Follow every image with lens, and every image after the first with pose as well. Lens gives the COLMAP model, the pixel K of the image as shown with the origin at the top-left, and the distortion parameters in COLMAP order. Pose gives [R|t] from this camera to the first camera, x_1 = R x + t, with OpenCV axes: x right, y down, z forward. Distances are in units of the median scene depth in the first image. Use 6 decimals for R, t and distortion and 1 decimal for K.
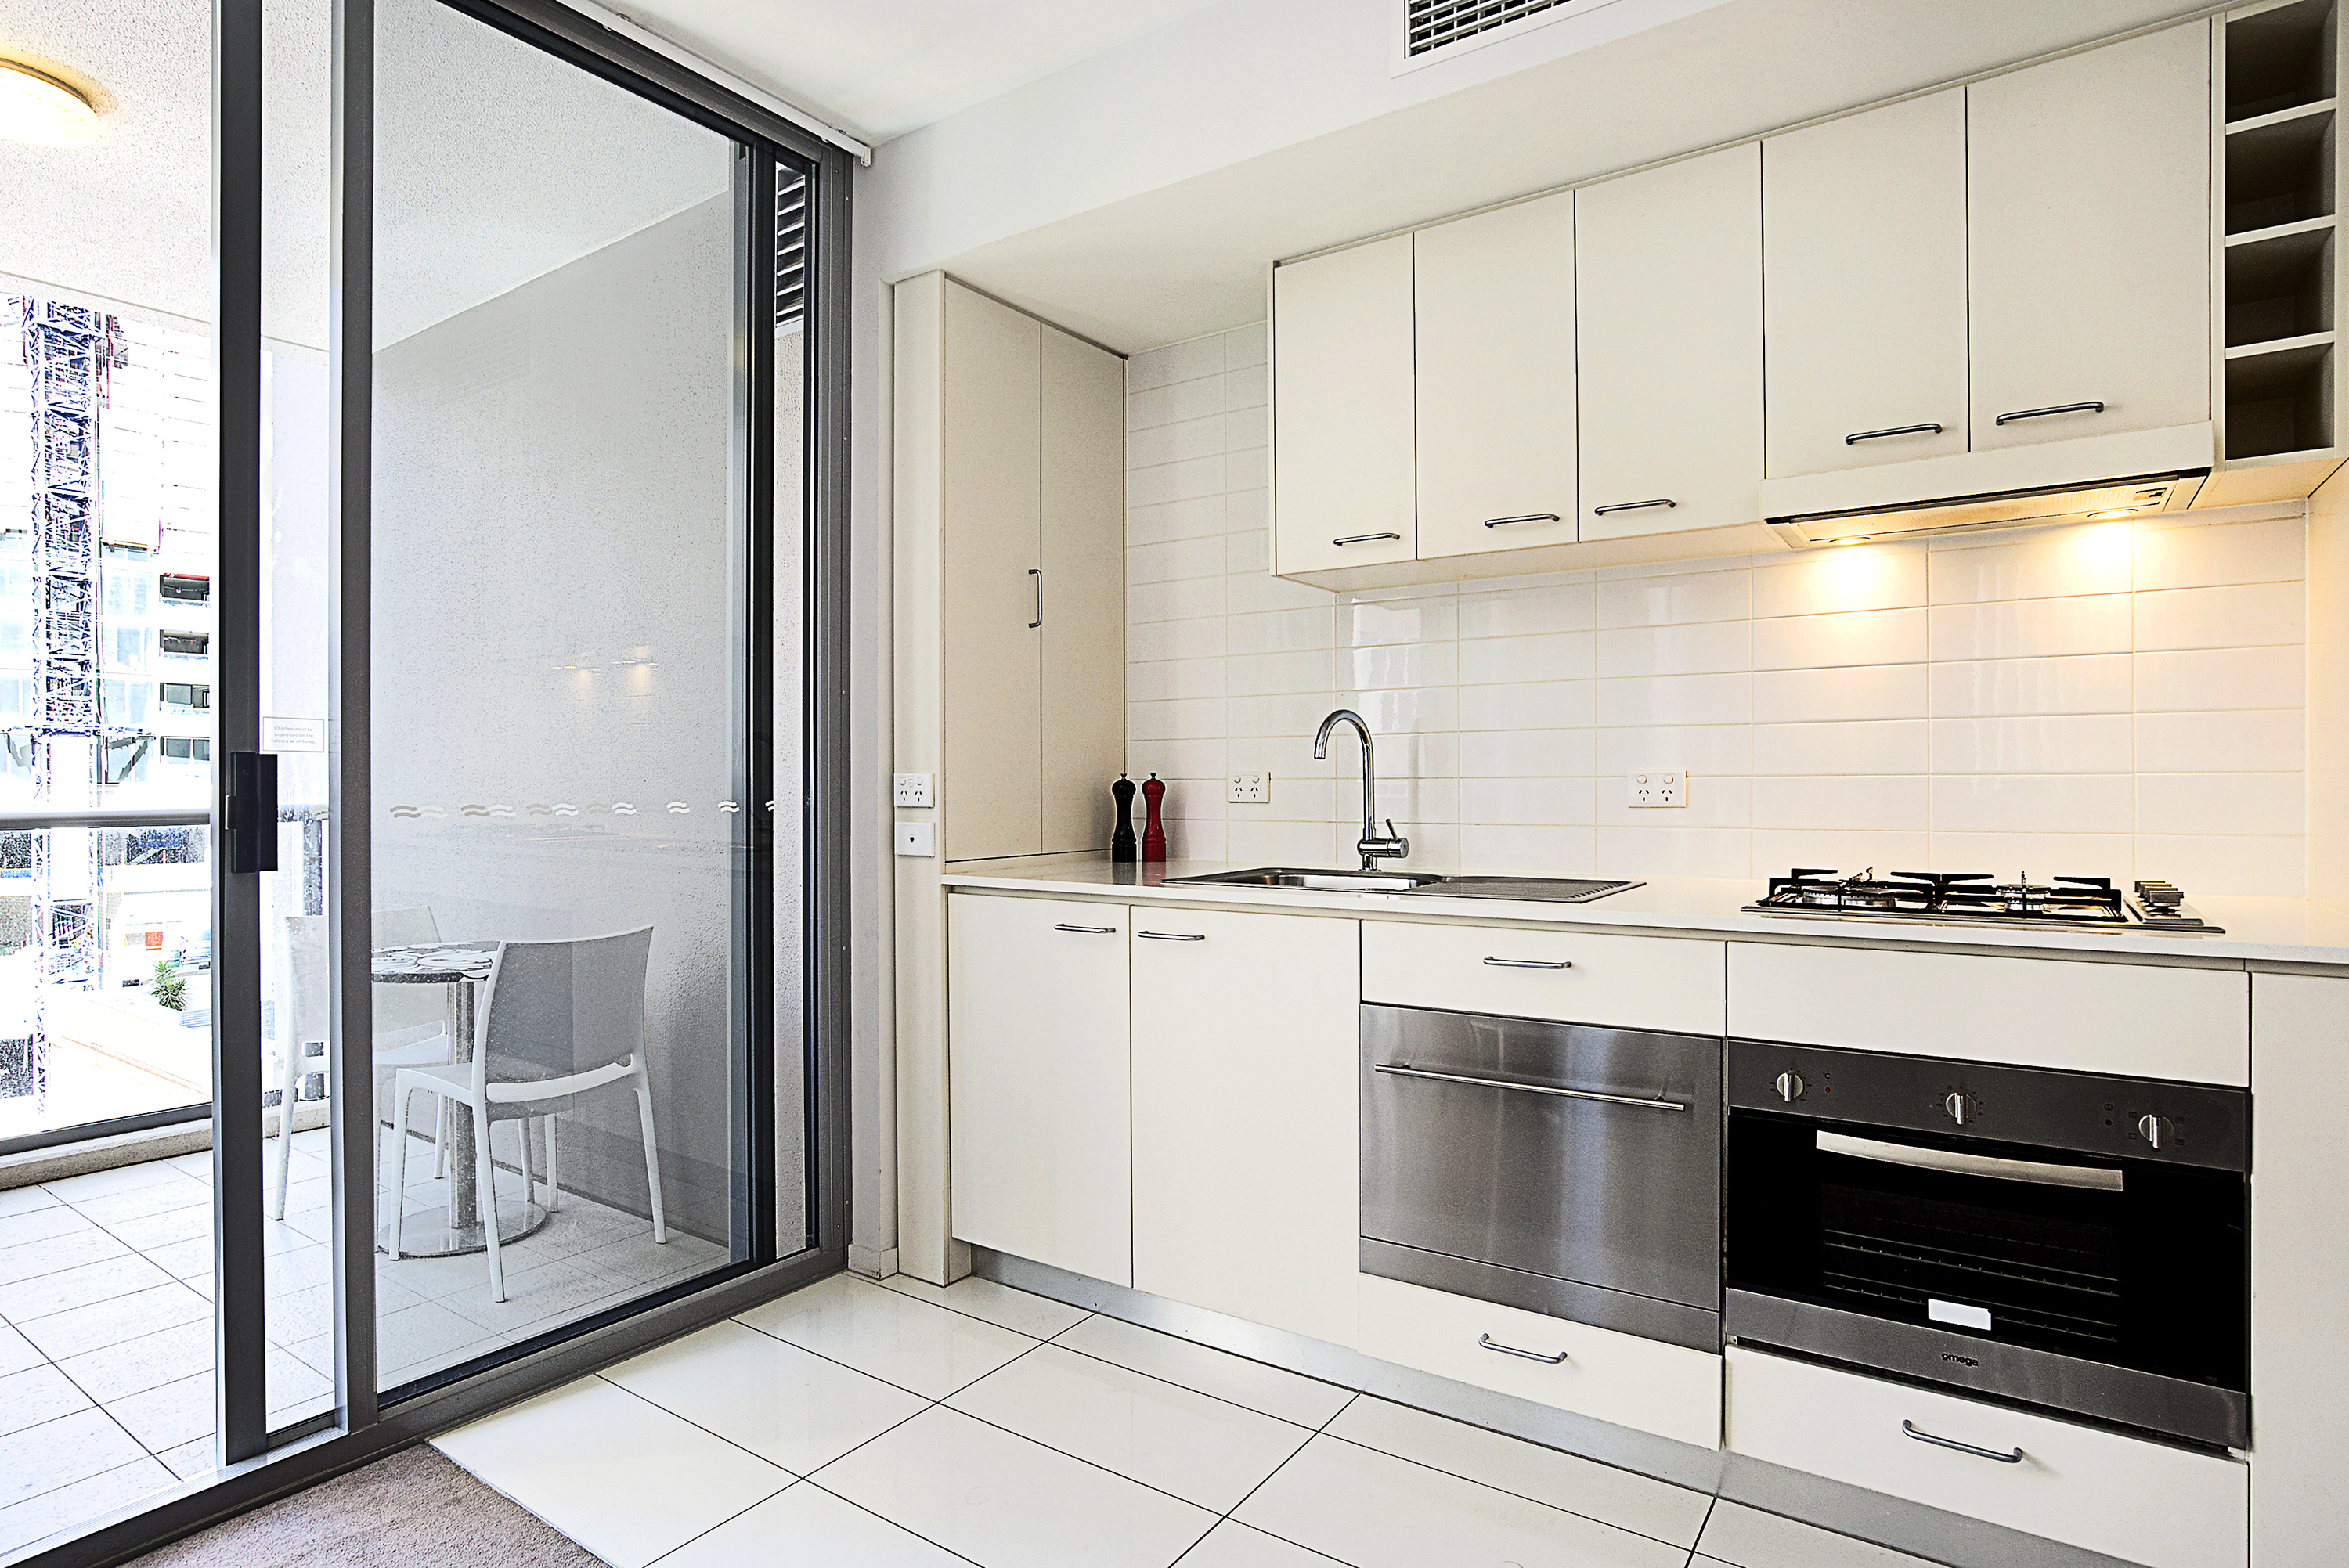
lens RADIAL K [[1230.0, 0, 1195.0], [0, 1230.0, 731.8], [0, 0, 1]] dist [-0.011064, 0.004543]
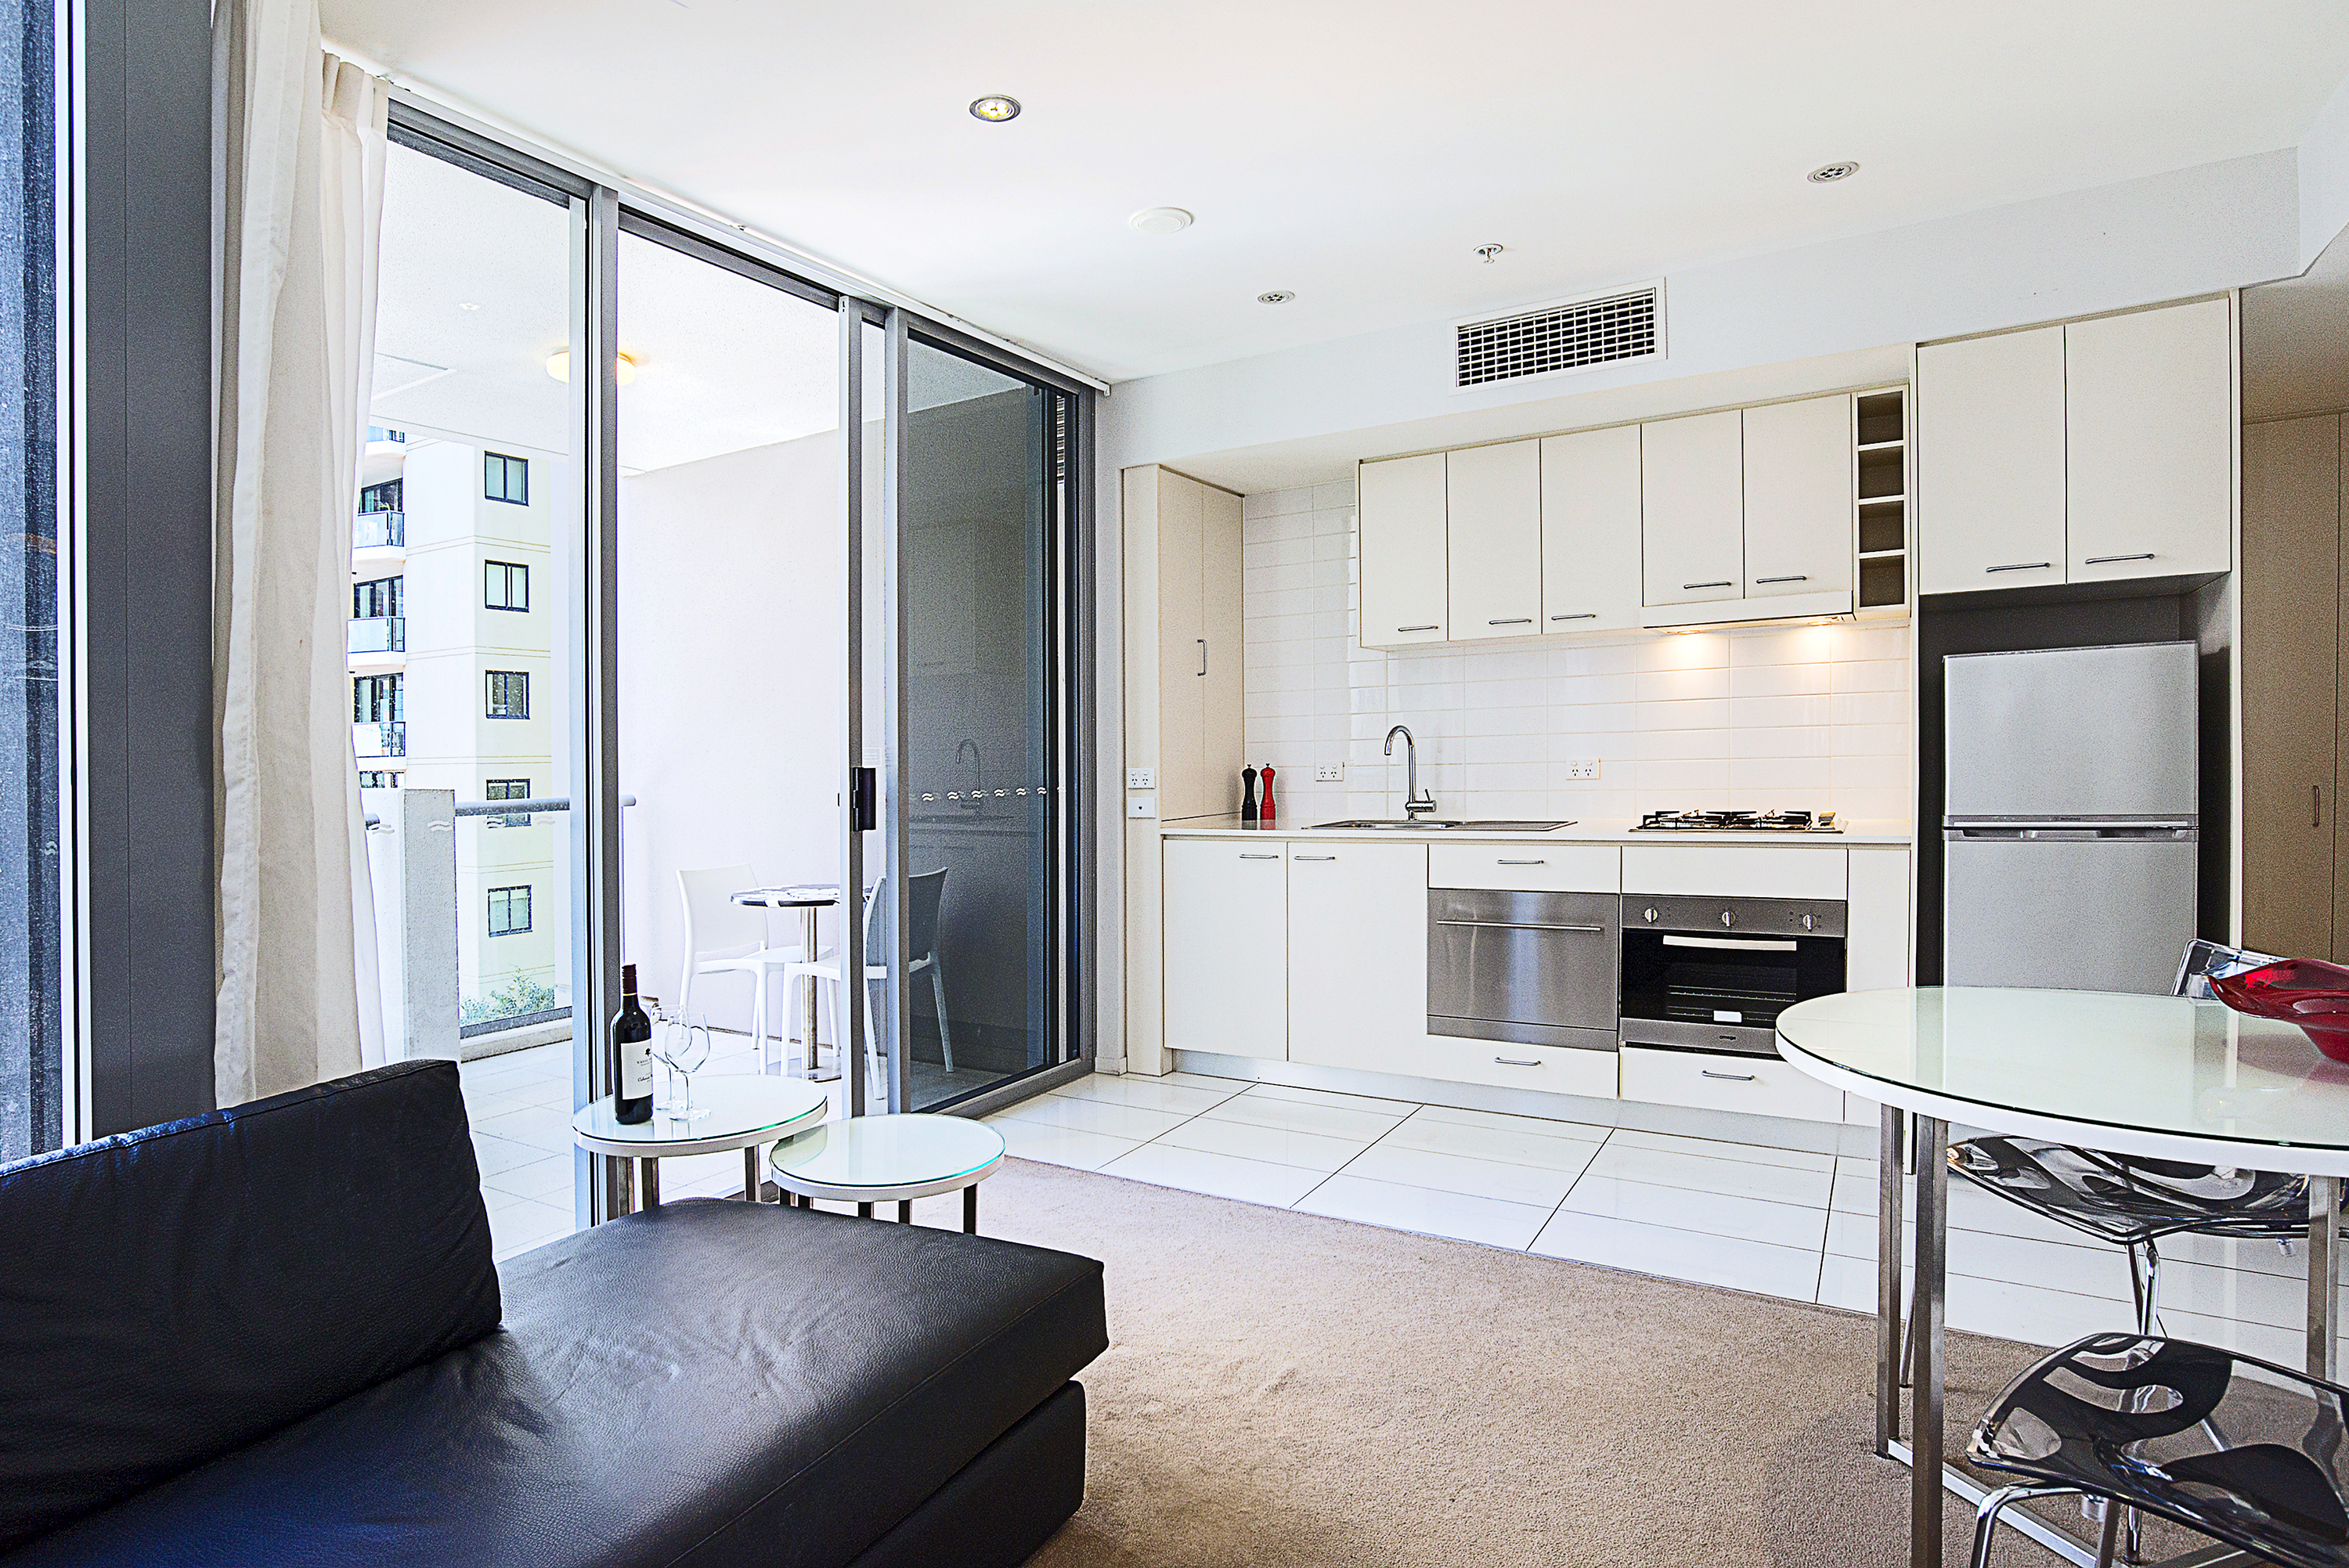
lens RADIAL K [[1230.0, 0, 1171.0], [0, 1230.0, 779.2], [0, 0, 1]] dist [-0.011064, 0.004543]
pose [[0.998261, -0.021365, 0.054946, -0.298652], [0.018081, 0.998059, 0.059586, -0.052391], [-0.056112, -0.058489, 0.996710, -0.695778]]
